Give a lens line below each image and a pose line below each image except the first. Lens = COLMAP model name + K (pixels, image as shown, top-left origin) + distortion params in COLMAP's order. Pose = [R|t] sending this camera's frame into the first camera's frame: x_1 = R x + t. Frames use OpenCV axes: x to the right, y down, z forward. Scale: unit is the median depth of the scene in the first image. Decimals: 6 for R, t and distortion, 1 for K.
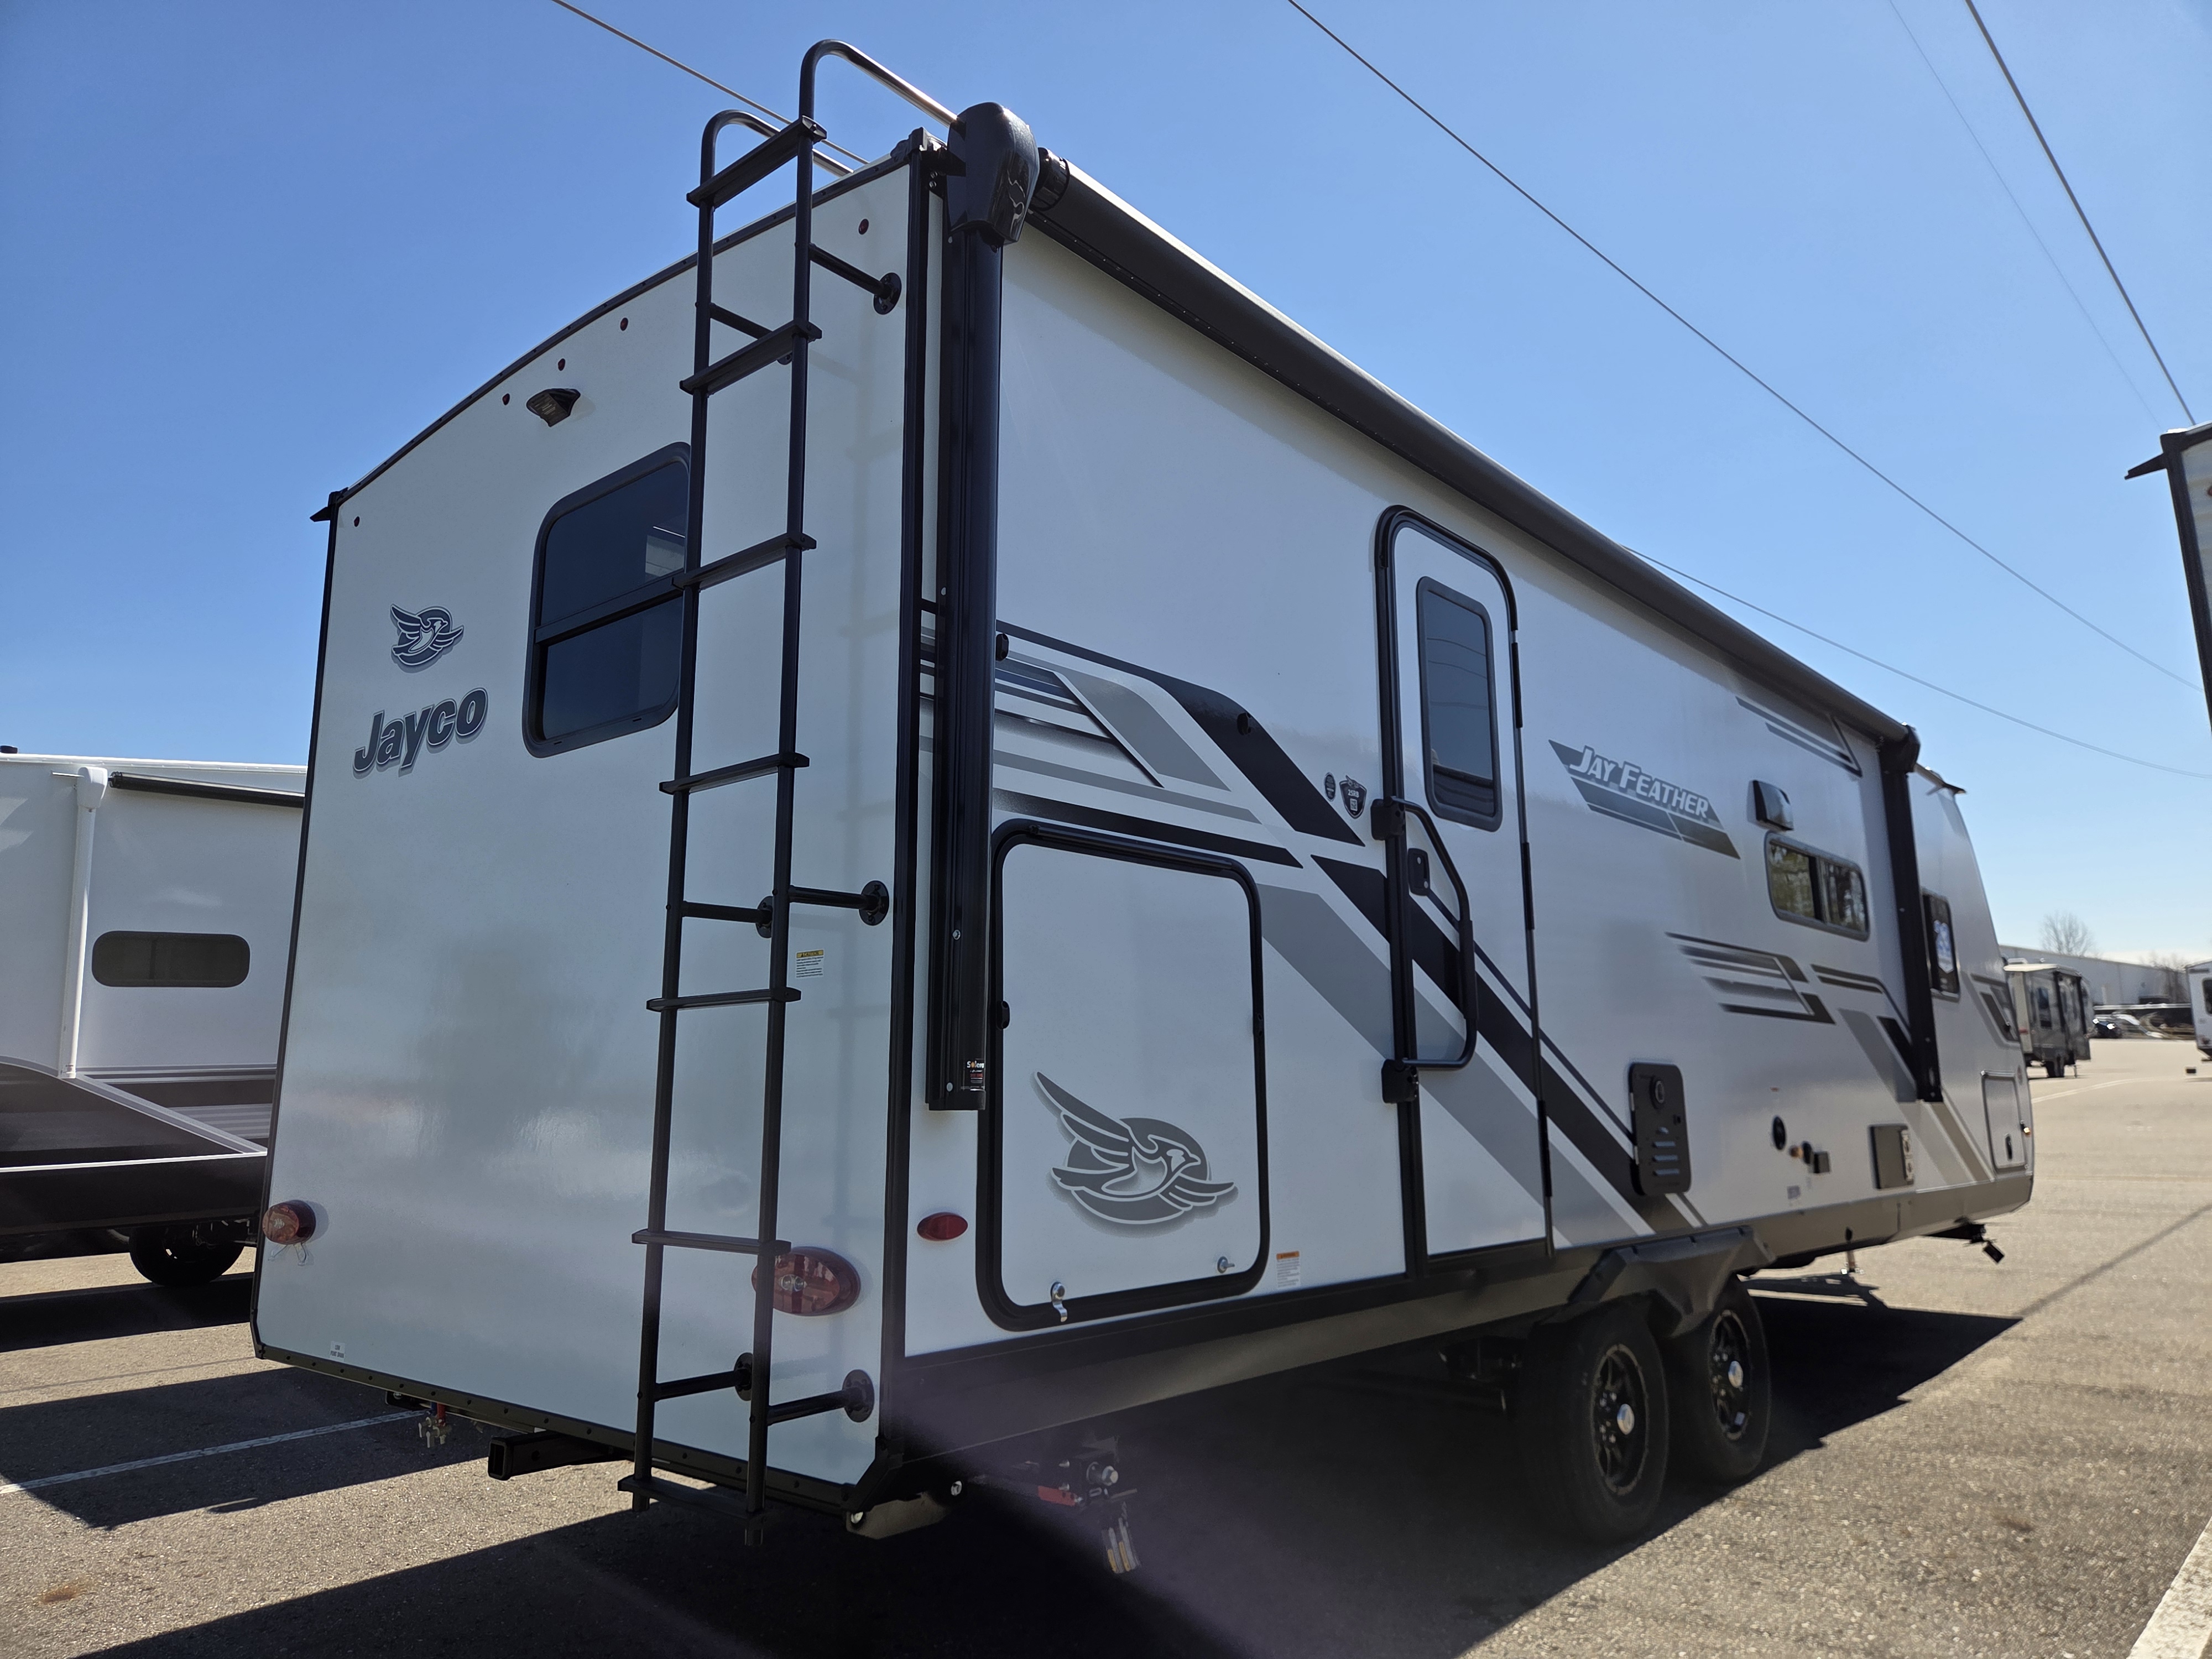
lens RADIAL K [[1467.6, 0, 1103.4], [0, 1467.6, 811.9], [0, 0, 1]] dist [0.072701, -0.067932]
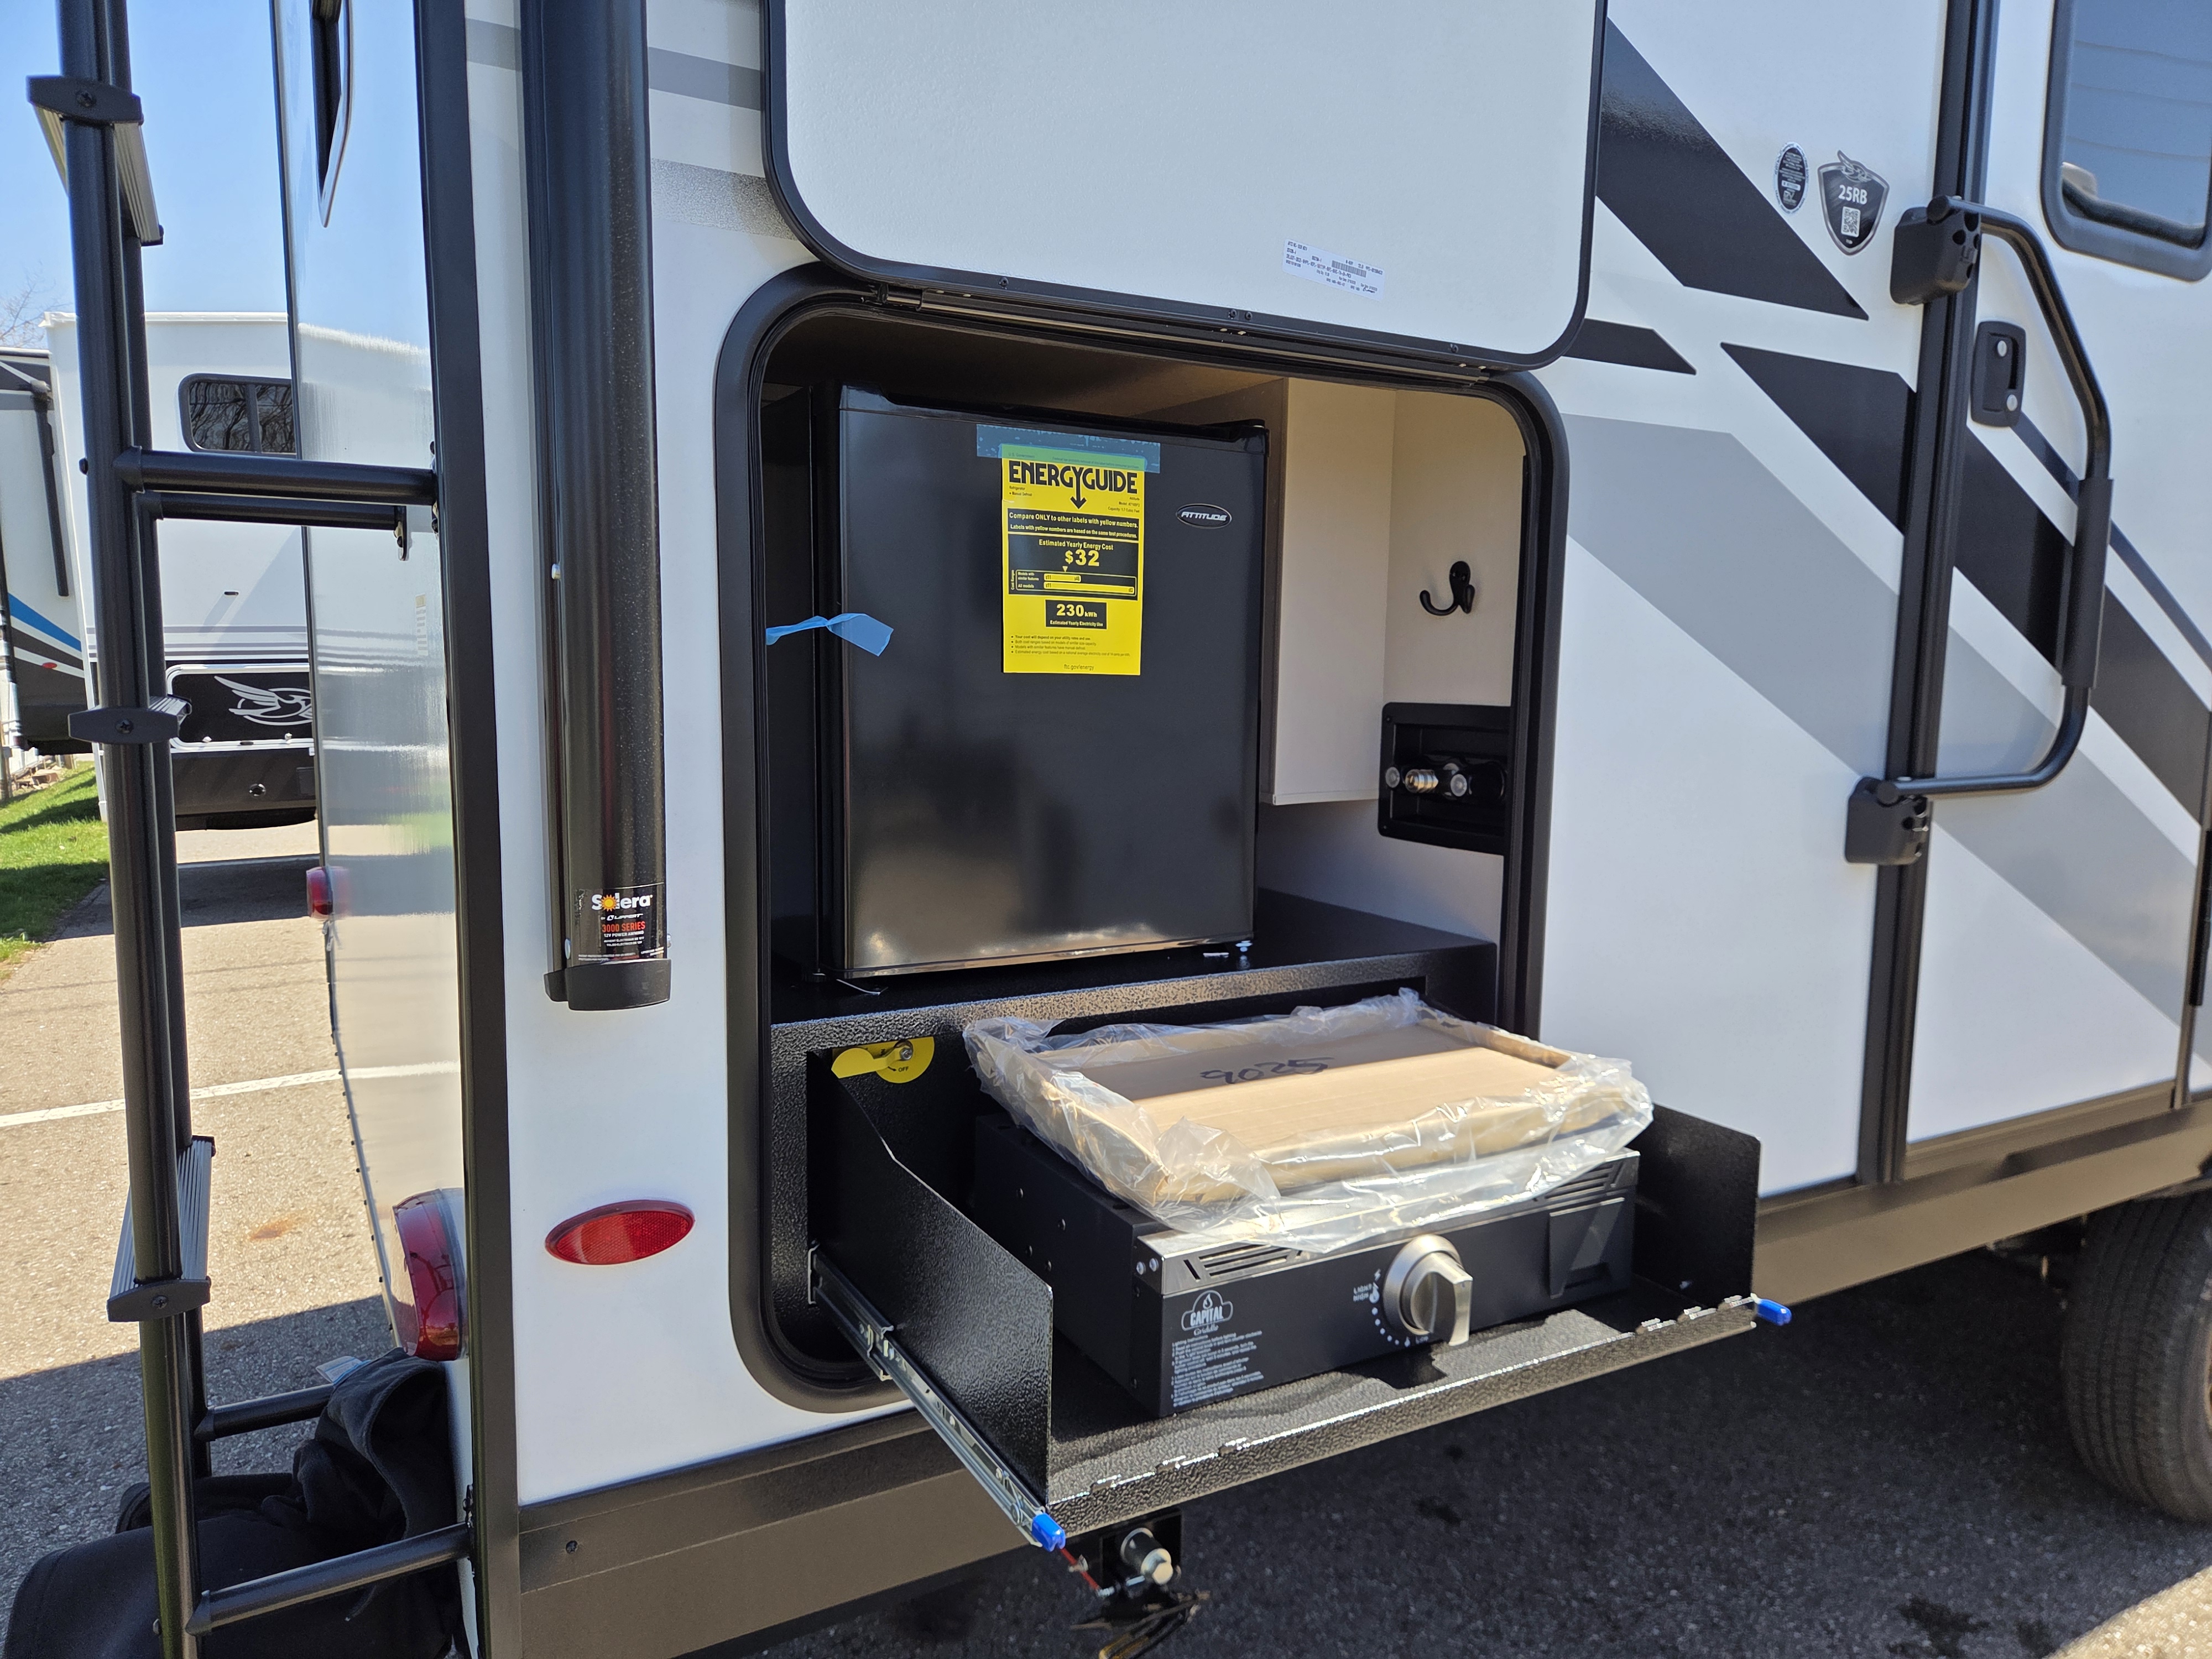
lens RADIAL K [[1467.6, 0, 1103.4], [0, 1467.6, 811.9], [0, 0, 1]] dist [0.072701, -0.067932]
pose [[0.946372, 0.058266, -0.317781, 0.109007], [0.039789, 0.955096, 0.293613, 0.023634], [0.320619, -0.290512, 0.901558, 0.461798]]
